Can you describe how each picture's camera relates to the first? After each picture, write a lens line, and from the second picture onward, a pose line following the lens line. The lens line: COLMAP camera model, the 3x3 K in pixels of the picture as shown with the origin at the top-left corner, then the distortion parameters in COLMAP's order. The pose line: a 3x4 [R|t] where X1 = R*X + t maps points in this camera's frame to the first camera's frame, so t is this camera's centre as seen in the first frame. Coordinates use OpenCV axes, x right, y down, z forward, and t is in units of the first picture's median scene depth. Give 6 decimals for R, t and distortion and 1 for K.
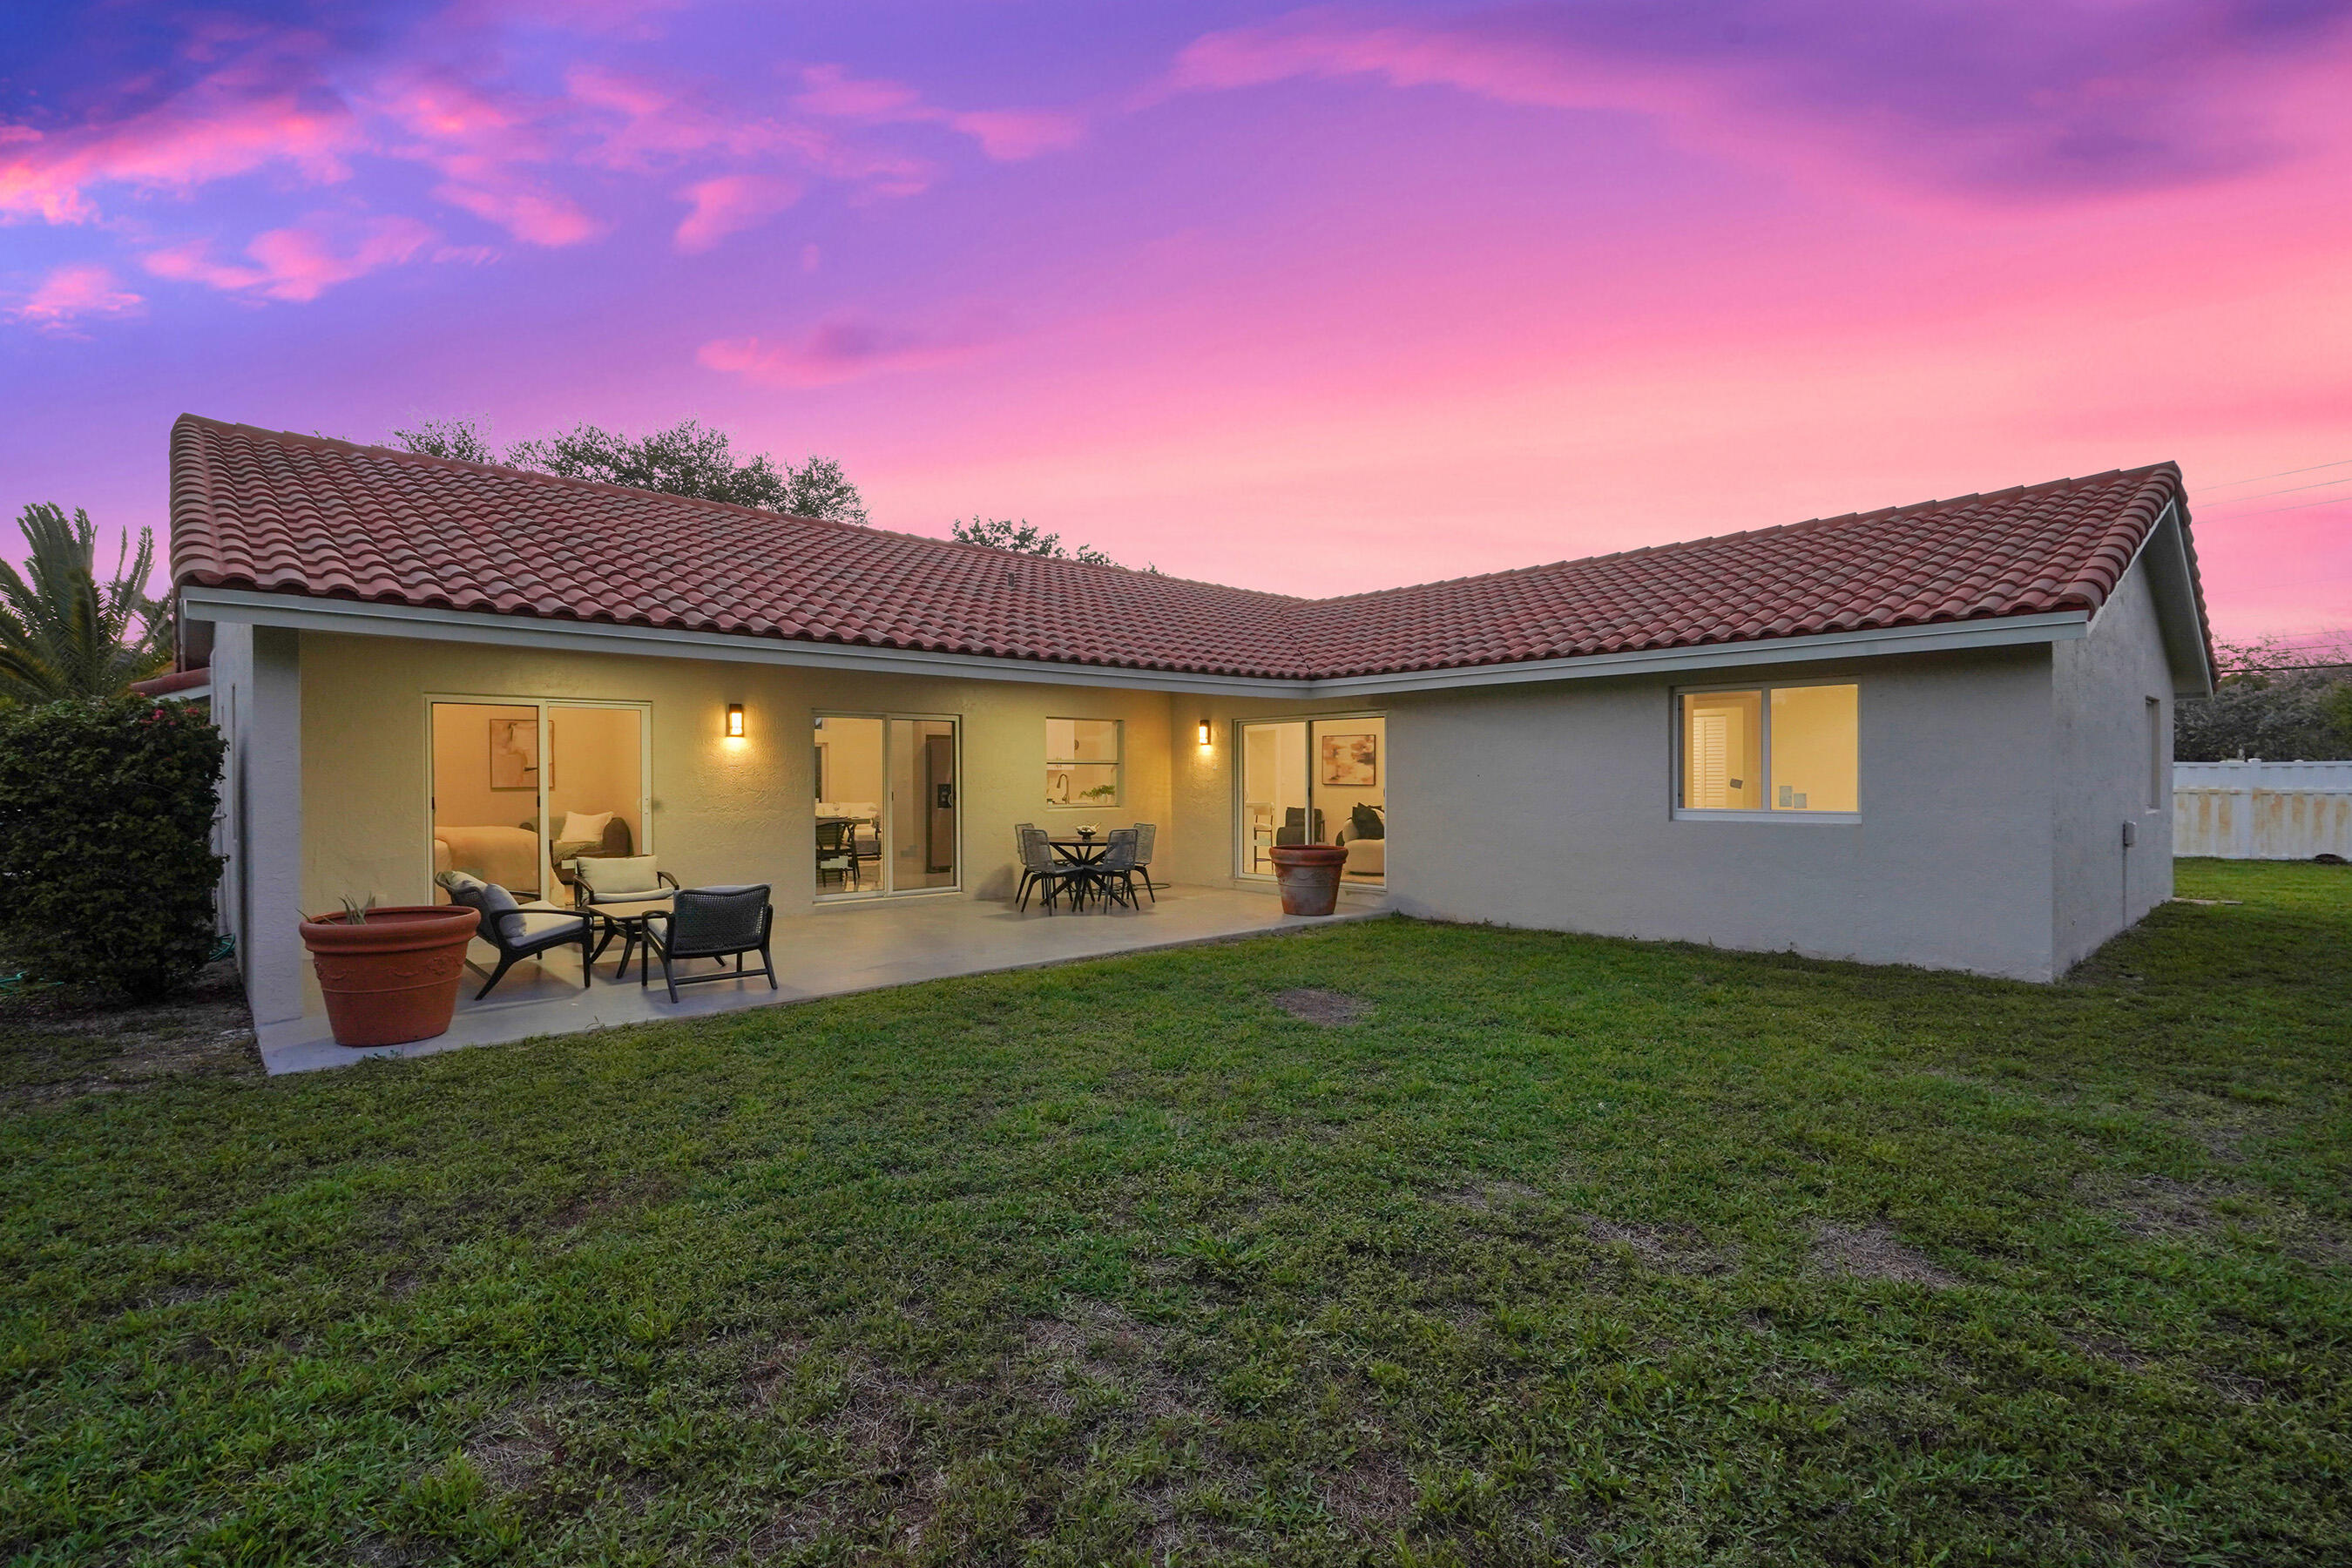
lens RADIAL K [[1107.3, 0, 1172.4], [0, 1107.3, 767.5], [0, 0, 1]] dist [-0.009285, 0.000012]
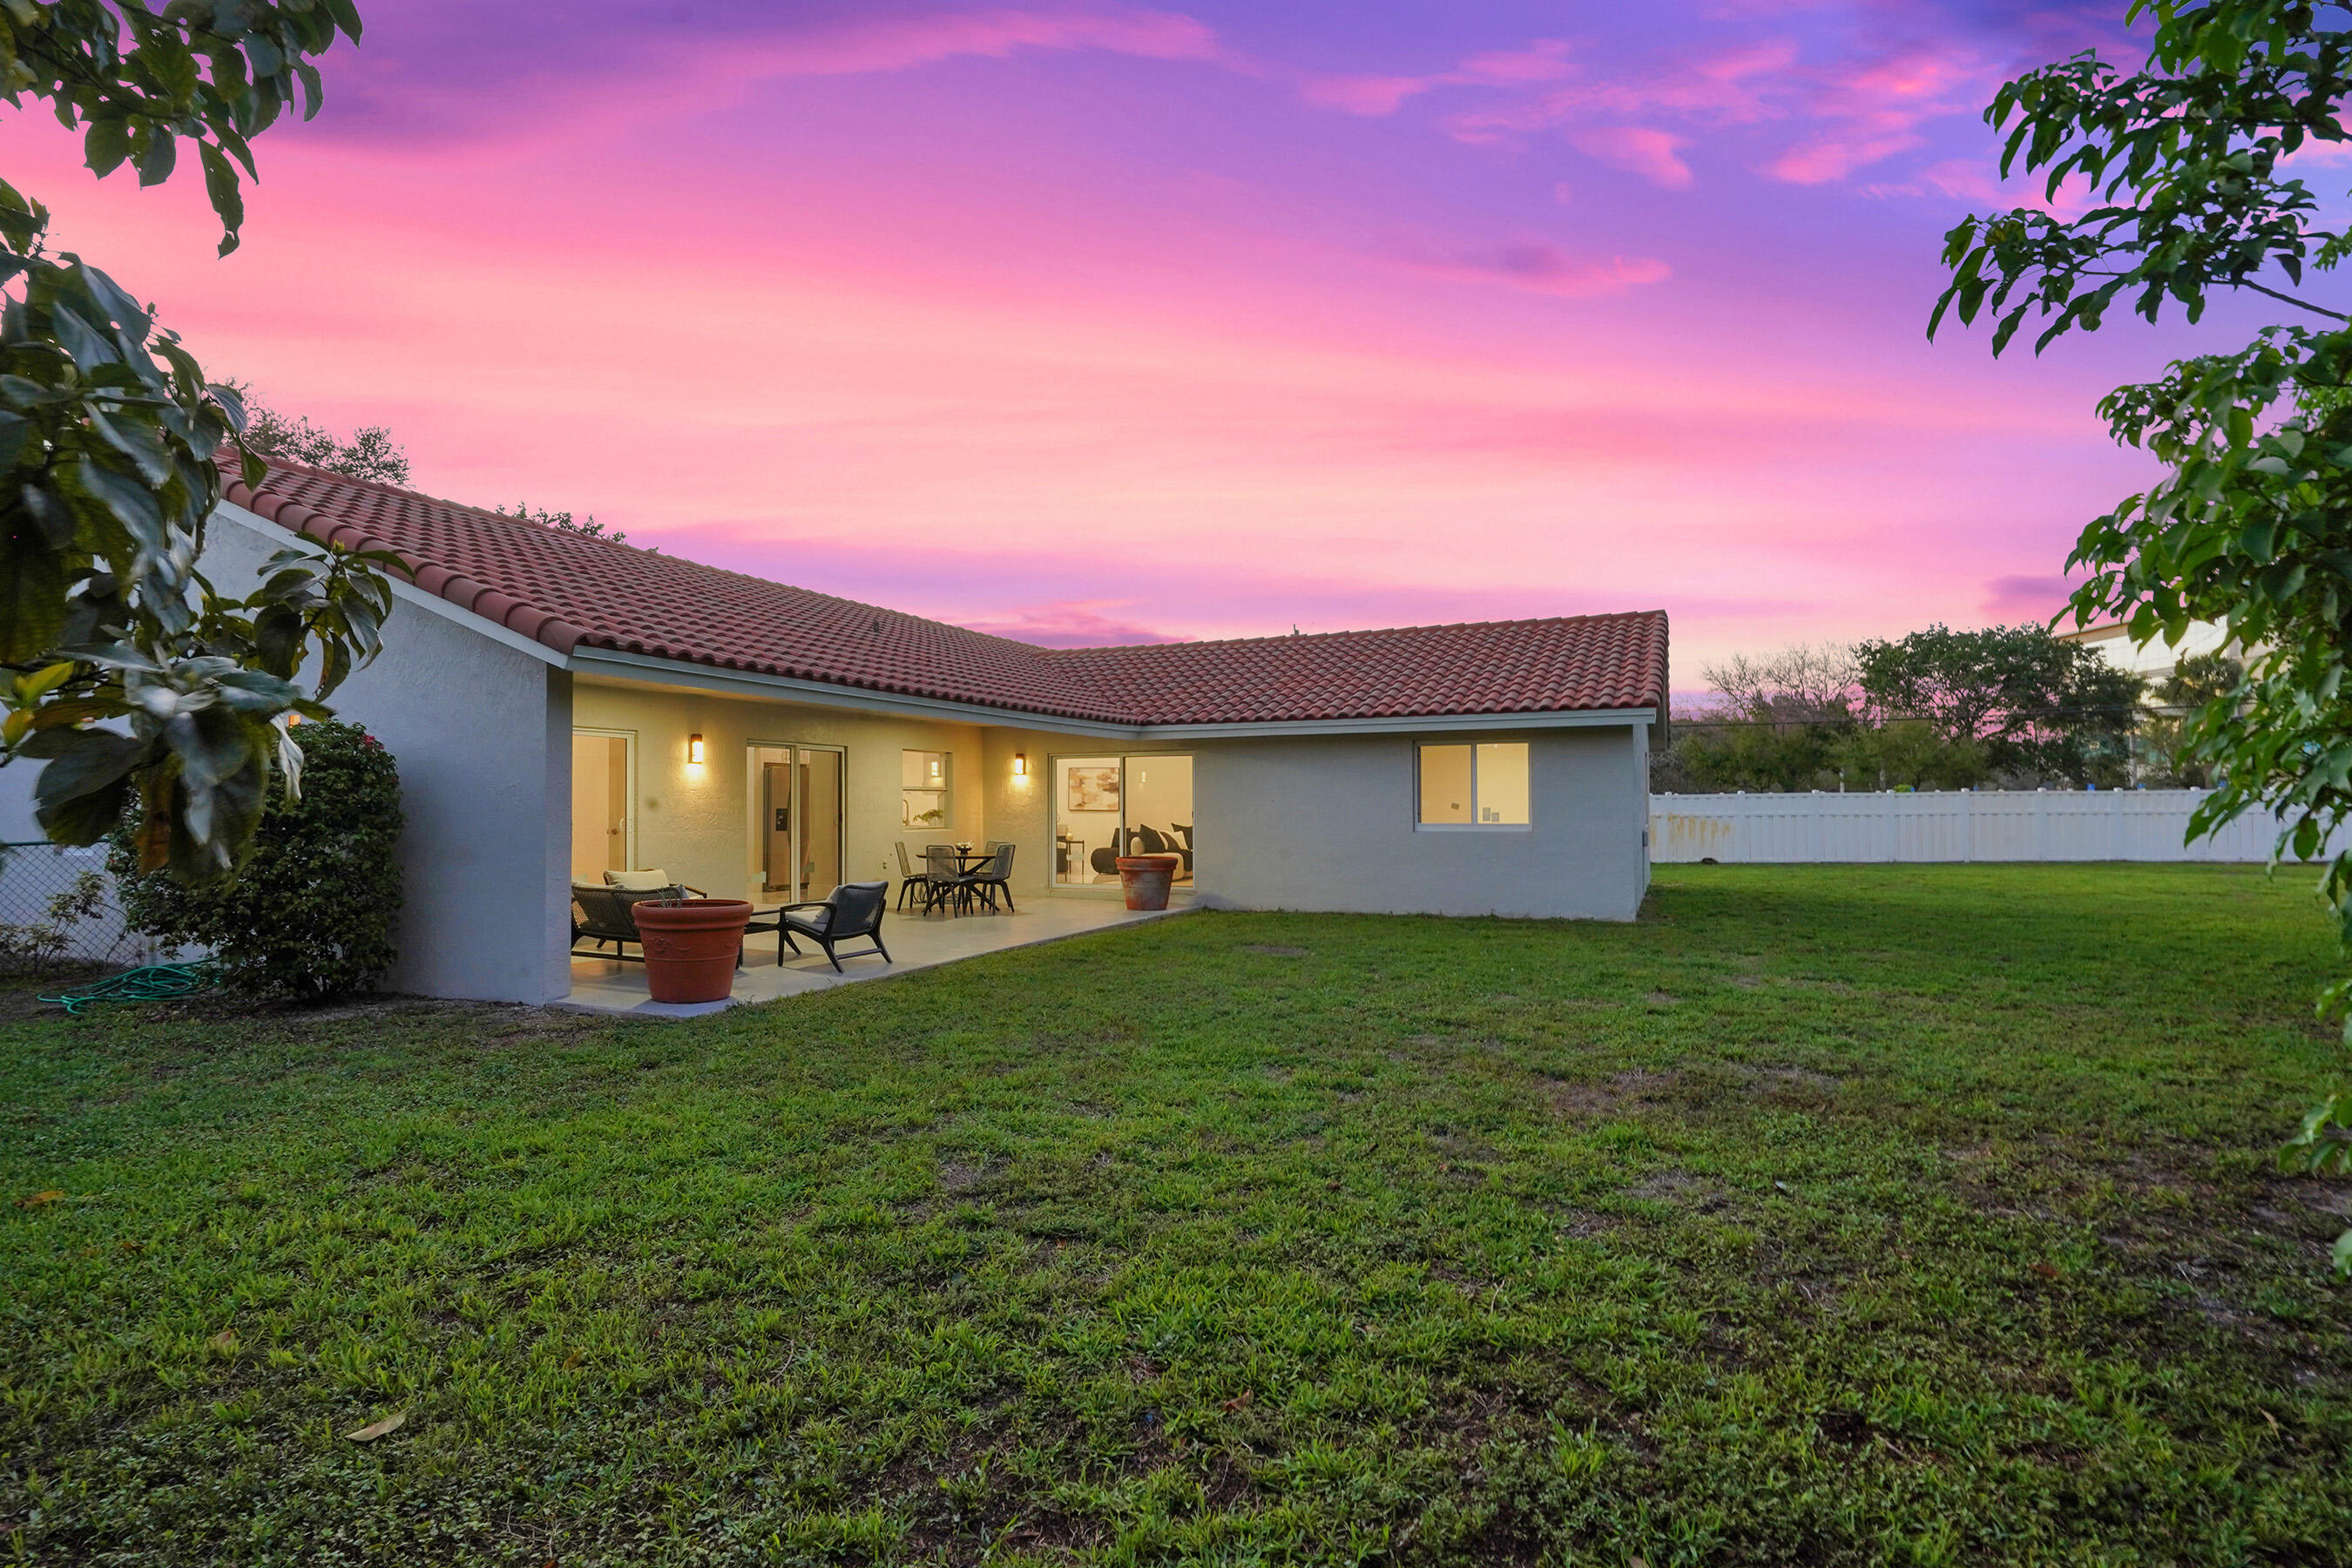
lens RADIAL K [[1215.7, 0, 1177.6], [0, 1215.7, 790.3], [0, 0, 1]] dist [0.001027, 0.000016]
pose [[0.905371, 0.007797, 0.424549, -0.445064], [-0.004852, 0.999956, -0.008018, 0.006420], [-0.424593, 0.005199, 0.905369, -0.283817]]
